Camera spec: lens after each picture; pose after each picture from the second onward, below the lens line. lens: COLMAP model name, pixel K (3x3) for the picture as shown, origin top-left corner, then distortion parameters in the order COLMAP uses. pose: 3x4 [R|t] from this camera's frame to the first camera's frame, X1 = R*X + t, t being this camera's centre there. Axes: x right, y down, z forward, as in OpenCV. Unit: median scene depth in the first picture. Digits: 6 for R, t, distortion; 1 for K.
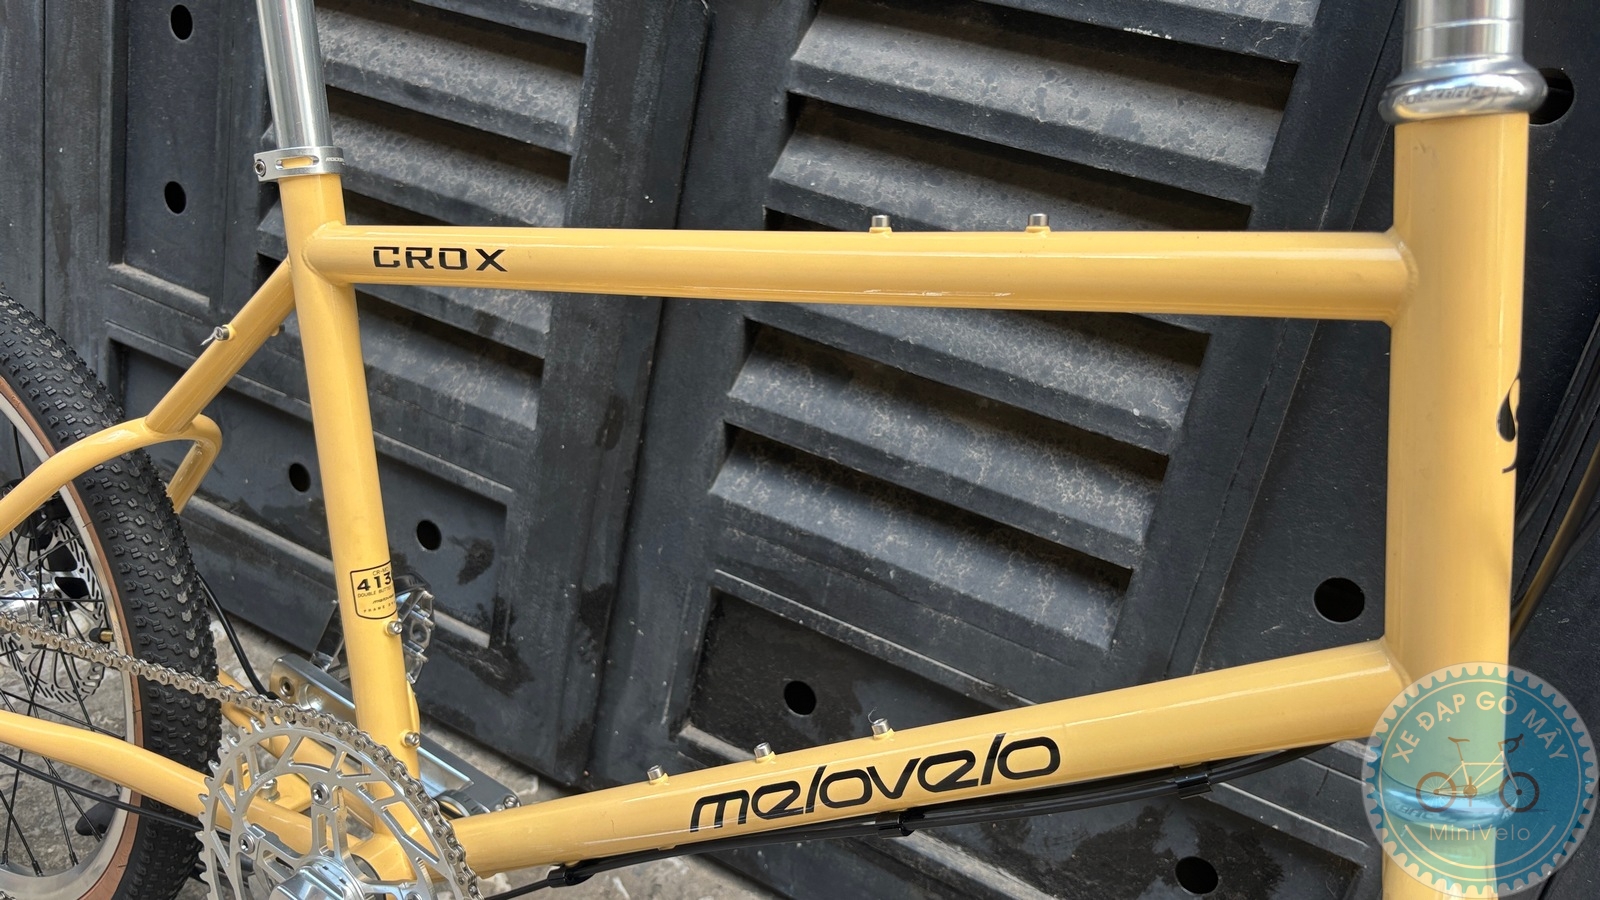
lens RADIAL K [[1220.5, 0, 807.1], [0, 1220.5, 462.5], [0, 0, 1]] dist [0.030138, -0.050084]
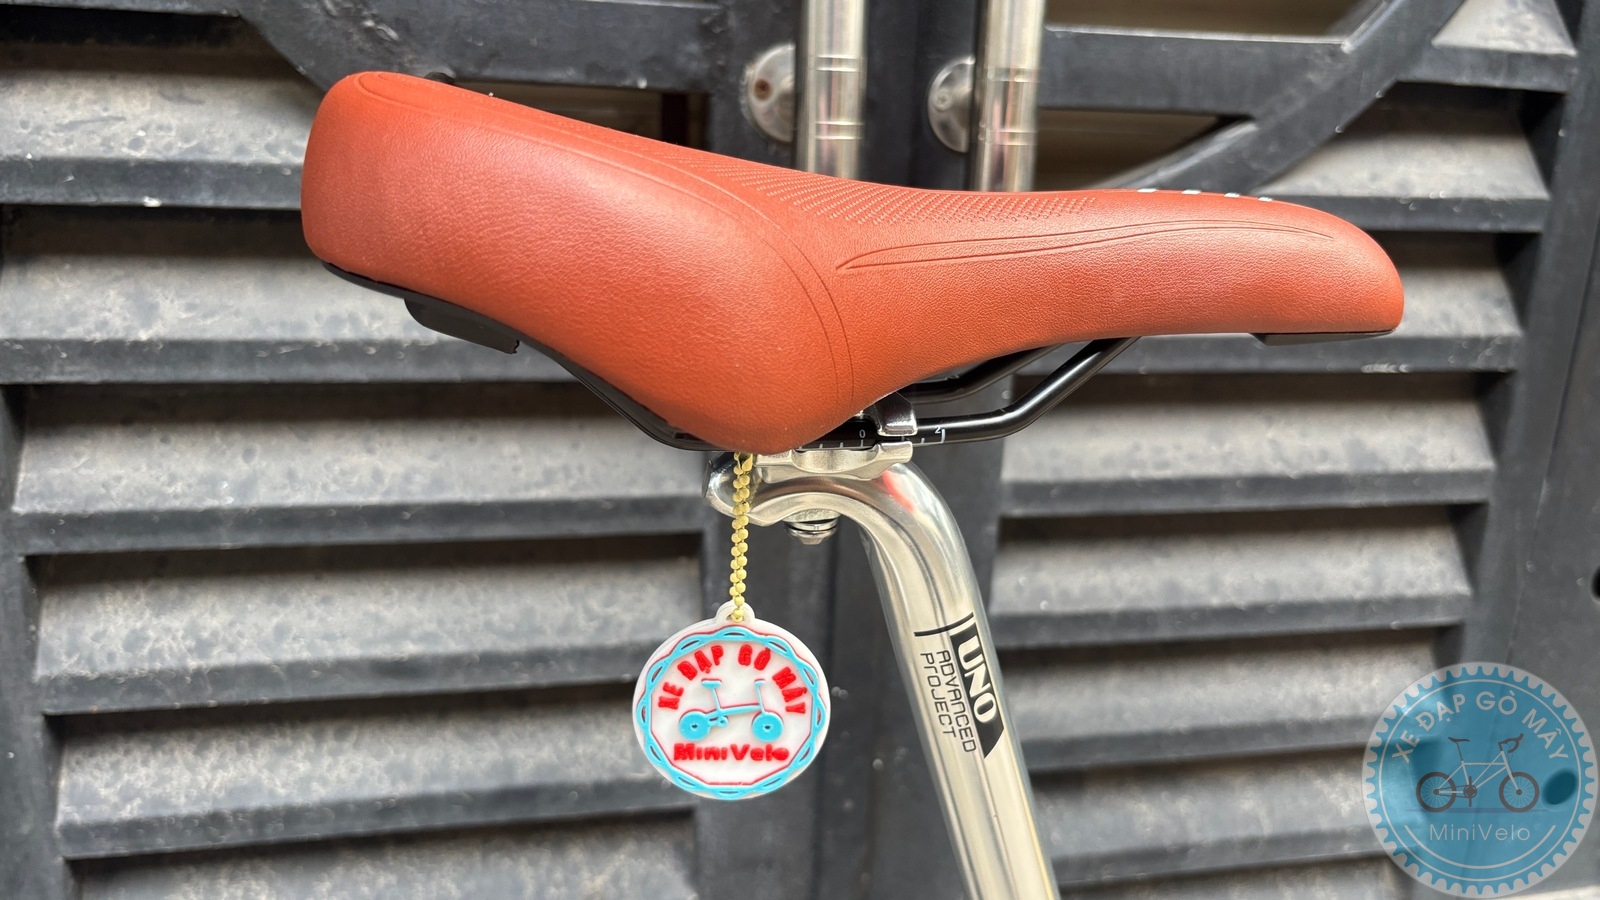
lens RADIAL K [[1220.5, 0, 807.1], [0, 1220.5, 438.3], [0, 0, 1]] dist [0.030138, -0.050084]
pose [[0.764781, -0.326295, 0.555555, -0.498960], [0.323464, 0.940181, 0.106916, -0.437953], [-0.557208, 0.097935, 0.824578, 0.366135]]
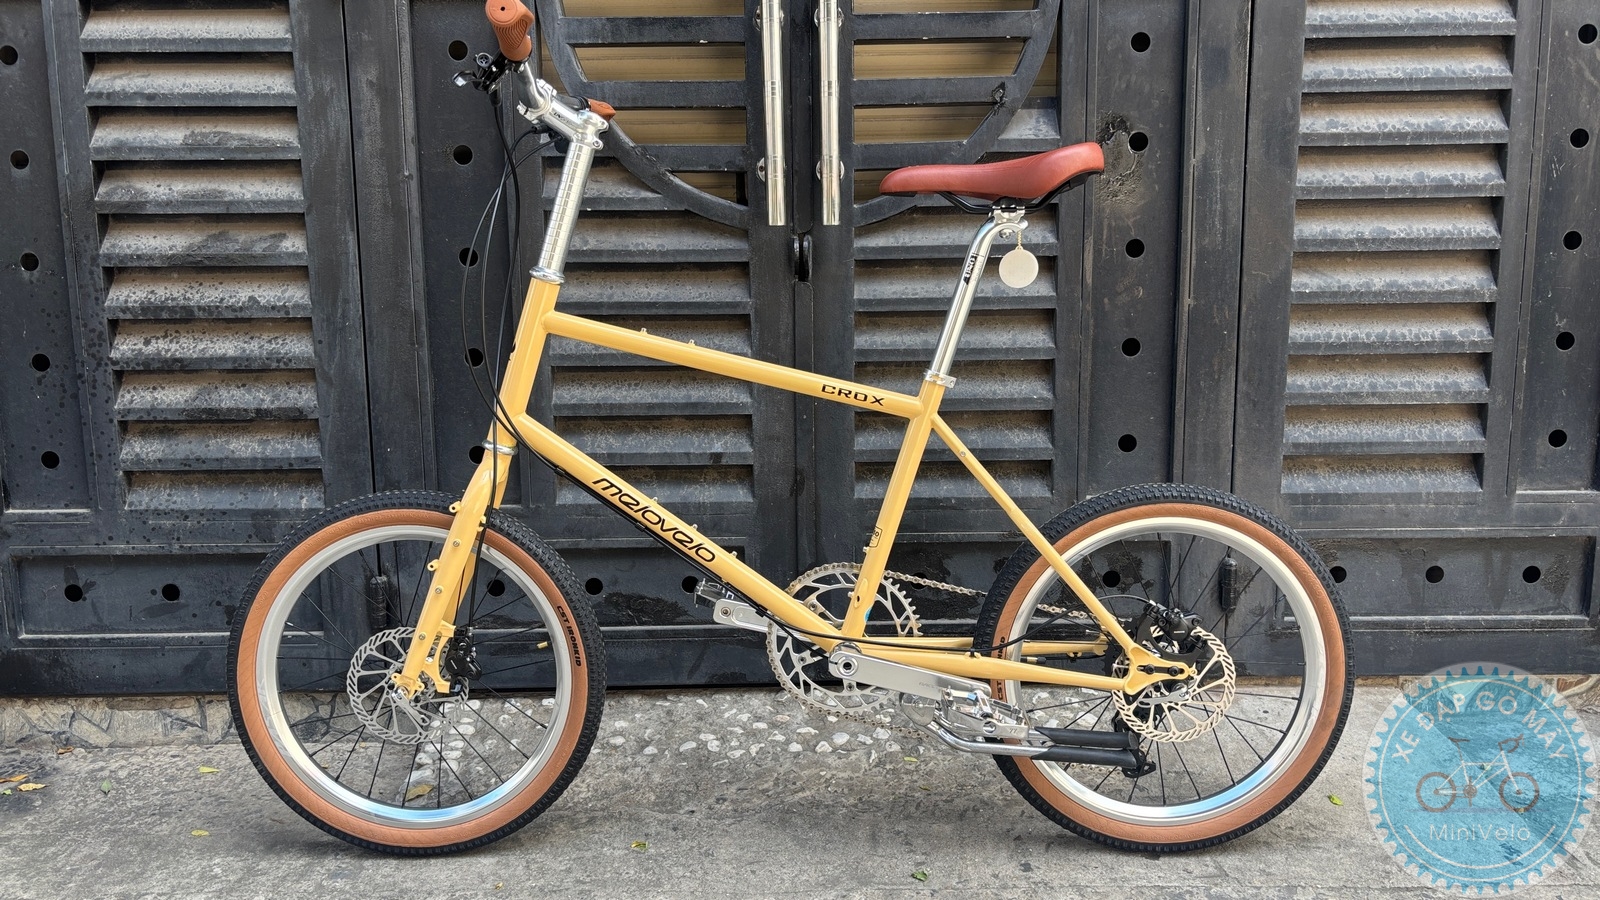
lens RADIAL K [[1220.5, 0, 794.3], [0, 1220.5, 443.1], [0, 0, 1]] dist [0.030138, -0.050084]
pose [[0.872758, -0.274369, 0.403751, -1.018213], [0.334893, 0.938297, -0.086293, 0.083349], [-0.355162, 0.210526, 0.910790, -0.917236]]
